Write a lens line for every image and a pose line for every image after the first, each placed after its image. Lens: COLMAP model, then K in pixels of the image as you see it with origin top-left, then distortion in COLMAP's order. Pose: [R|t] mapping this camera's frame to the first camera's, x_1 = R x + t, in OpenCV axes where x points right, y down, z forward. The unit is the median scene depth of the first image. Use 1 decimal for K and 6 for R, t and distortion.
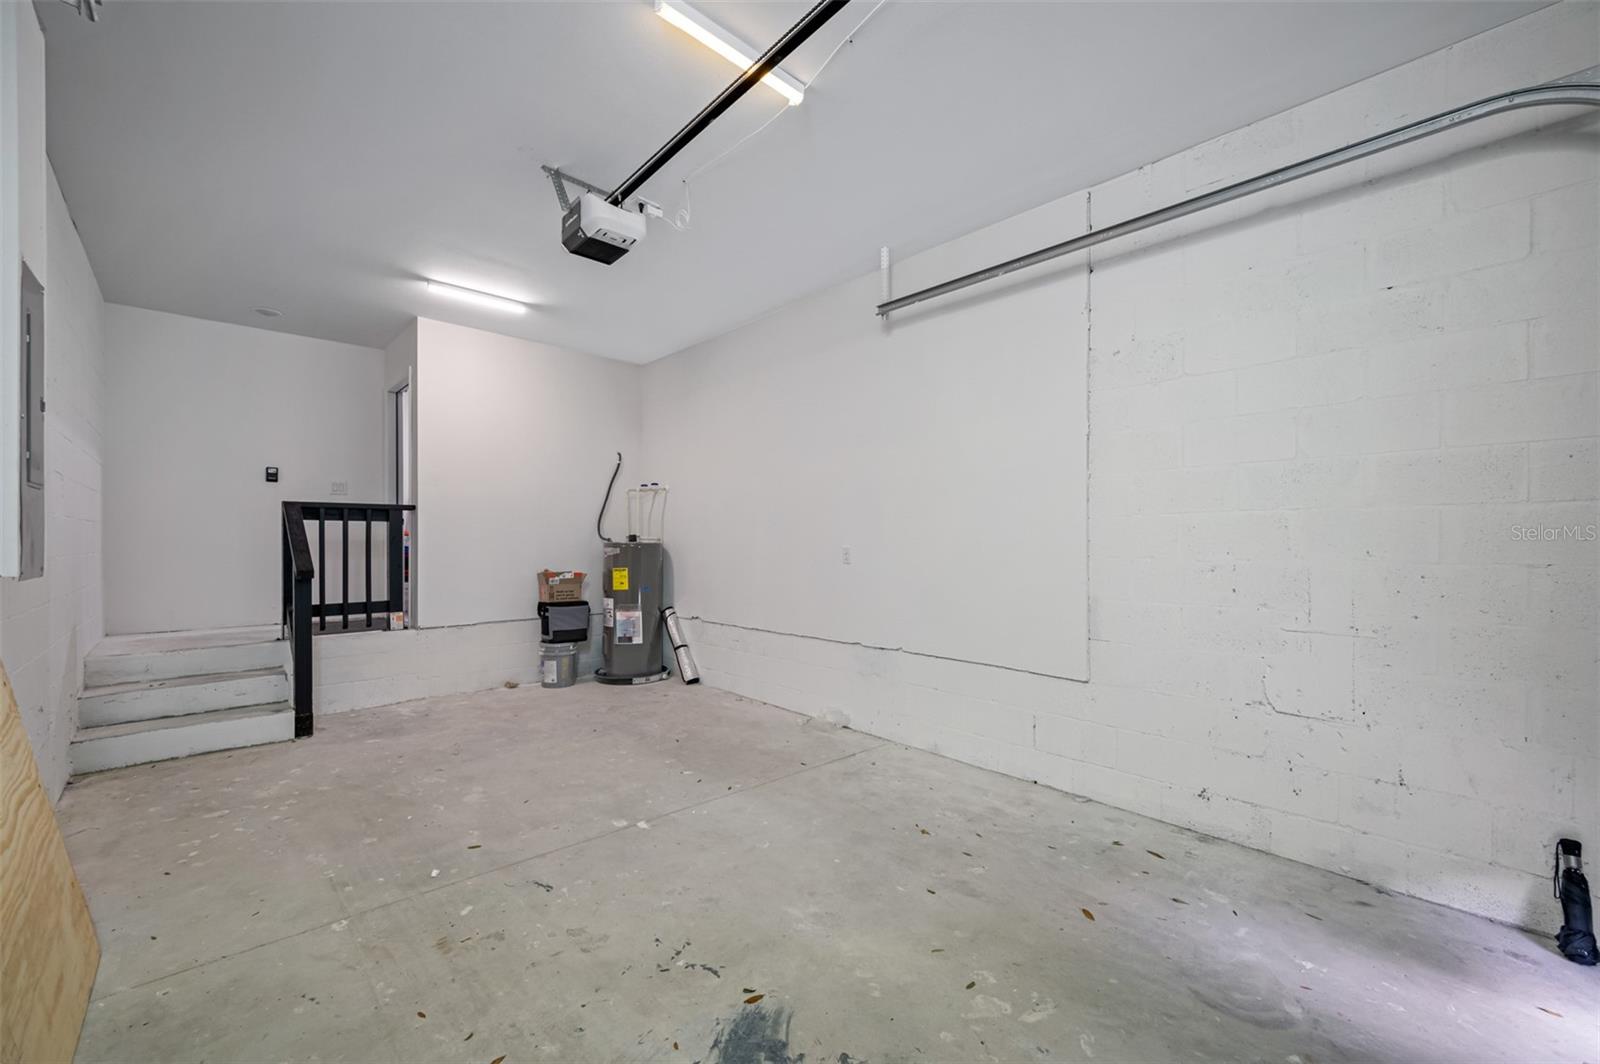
lens RADIAL K [[639.0, 0, 803.2], [0, 639.0, 545.0], [0, 0, 1]] dist [0.001016, -0.000664]
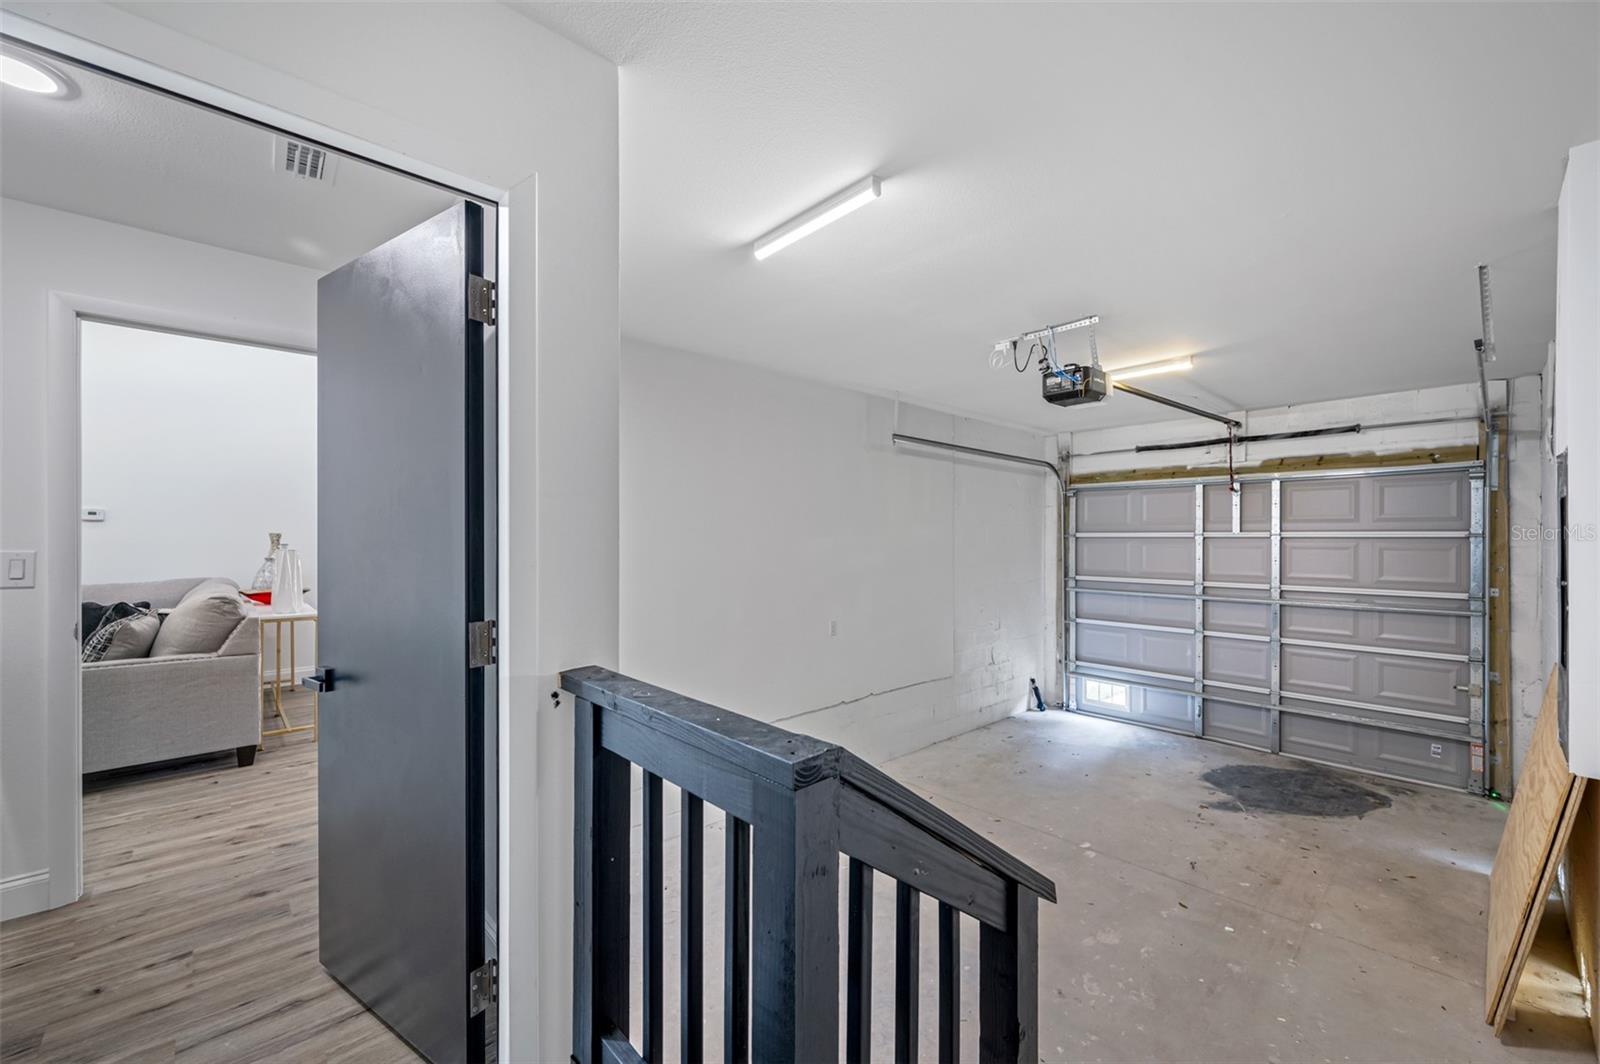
lens RADIAL K [[639.0, 0, 802.3], [0, 639.0, 530.6], [0, 0, 1]] dist [0.001016, -0.000664]
pose [[0.006734, 0.009947, 0.999928, -1.758179], [0.003665, 0.999944, -0.009971, -0.238779], [-0.999971, 0.003732, 0.006697, 1.724933]]
